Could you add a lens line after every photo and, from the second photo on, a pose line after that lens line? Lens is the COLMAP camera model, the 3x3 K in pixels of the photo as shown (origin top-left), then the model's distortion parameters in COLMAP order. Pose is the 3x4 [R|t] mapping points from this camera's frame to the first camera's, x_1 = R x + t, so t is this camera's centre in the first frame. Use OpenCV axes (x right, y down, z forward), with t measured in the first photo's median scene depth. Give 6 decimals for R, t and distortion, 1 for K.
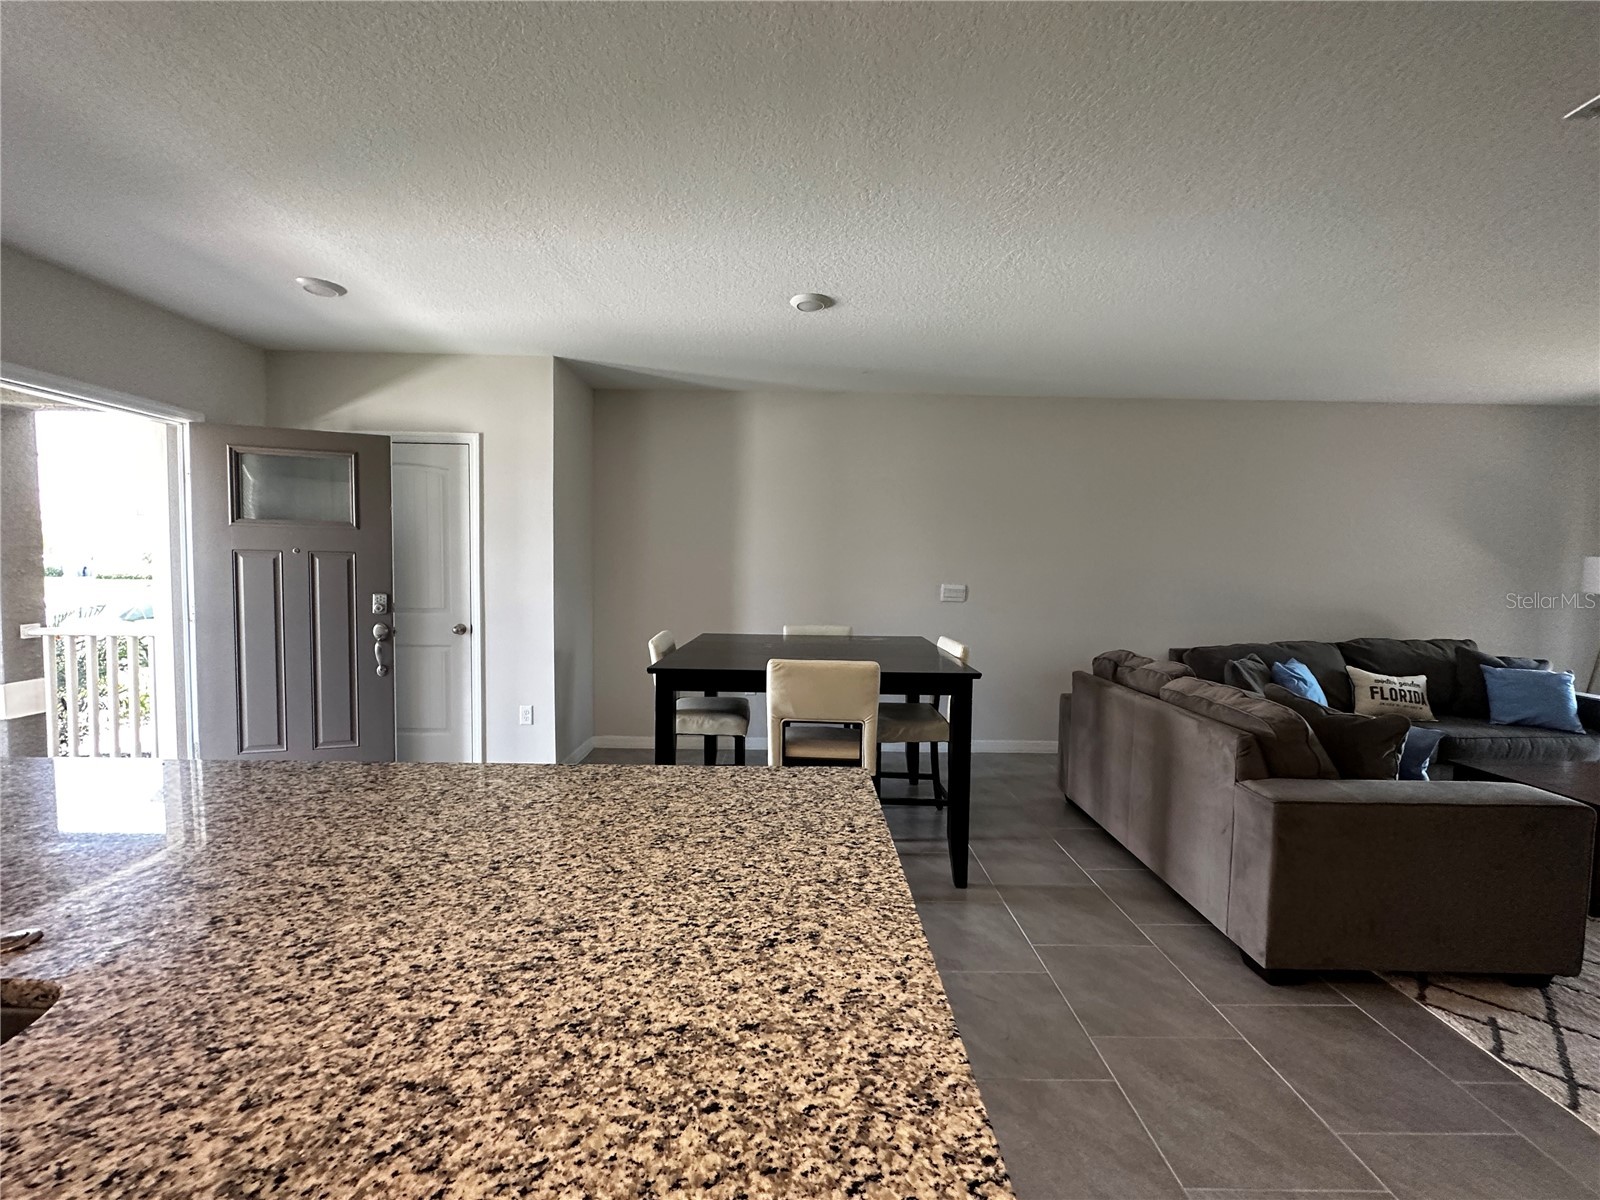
lens RADIAL K [[635.6, 0, 800.0], [0, 635.6, 600.0], [0, 0, 1]] dist [-0.007127, 0.003024]
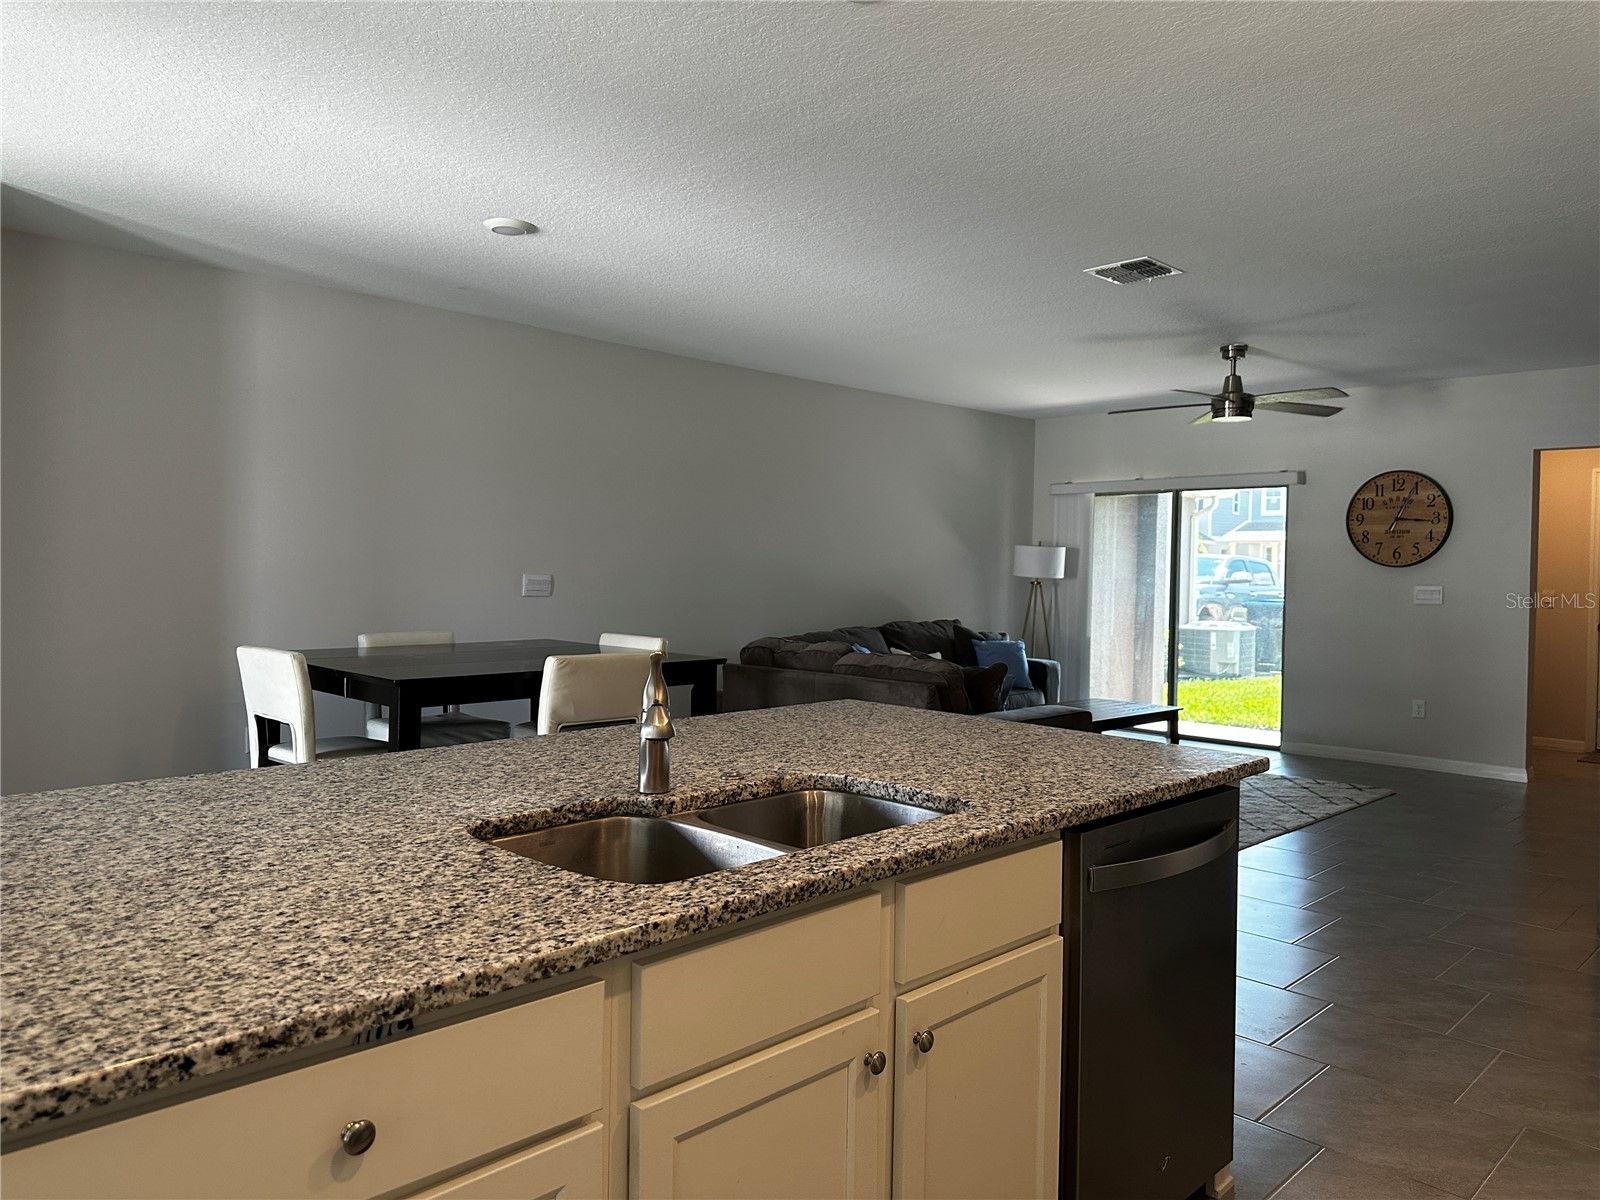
lens RADIAL K [[1110.1, 0, 800.0], [0, 1110.1, 600.0], [0, 0, 1]] dist [0.142175, -0.221639]
pose [[0.712706, -0.026117, 0.700977, -0.545682], [0.031993, 0.999477, 0.004710, 0.011735], [-0.700733, 0.019070, 0.713169, -0.213257]]
